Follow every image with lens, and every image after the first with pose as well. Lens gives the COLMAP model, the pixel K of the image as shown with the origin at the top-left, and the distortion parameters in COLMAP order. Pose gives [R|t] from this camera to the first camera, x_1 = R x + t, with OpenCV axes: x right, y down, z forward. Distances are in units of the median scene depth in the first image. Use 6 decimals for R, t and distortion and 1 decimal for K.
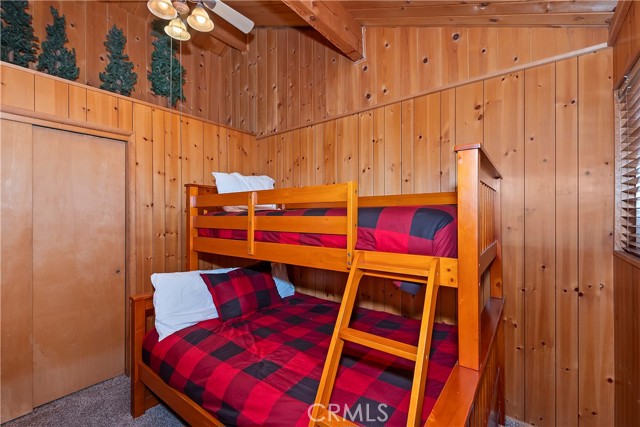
lens RADIAL K [[278.3, 0, 321.2], [0, 278.3, 211.8], [0, 0, 1]] dist [0.003014, -0.002705]
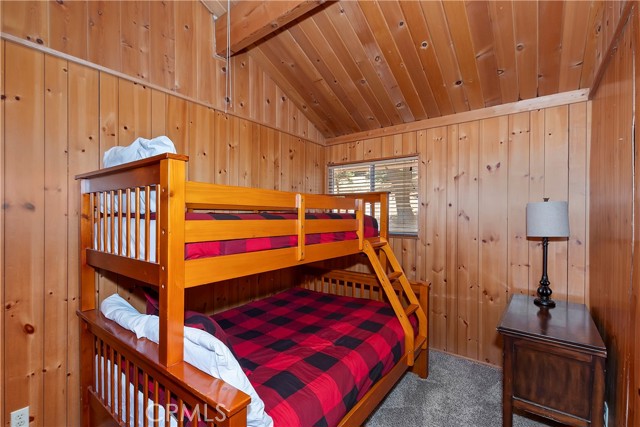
lens RADIAL K [[278.3, 0, 324.3], [0, 278.3, 219.6], [0, 0, 1]] dist [0.003014, -0.002705]
pose [[-0.017400, -0.005265, 0.999835, -0.944160], [-0.020641, 0.999775, 0.004905, 0.007899], [-0.999636, -0.020552, -0.017505, 0.744646]]
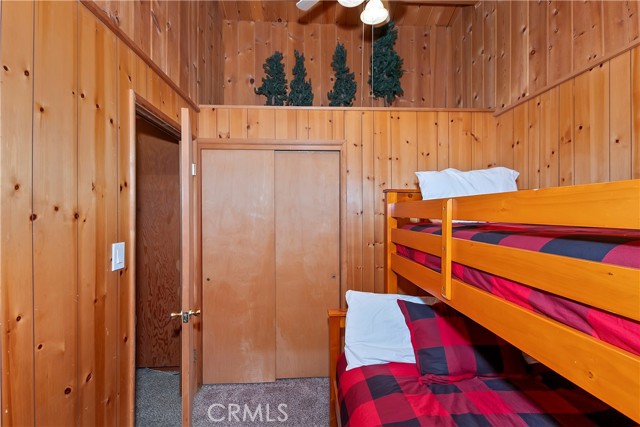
lens RADIAL K [[278.3, 0, 321.6], [0, 278.3, 209.9], [0, 0, 1]] dist [0.003014, -0.002705]
pose [[0.641197, -0.002058, -0.767374, 0.042498], [0.009201, 0.999945, 0.005007, -0.042997], [0.767321, -0.010271, 0.641180, 0.301370]]
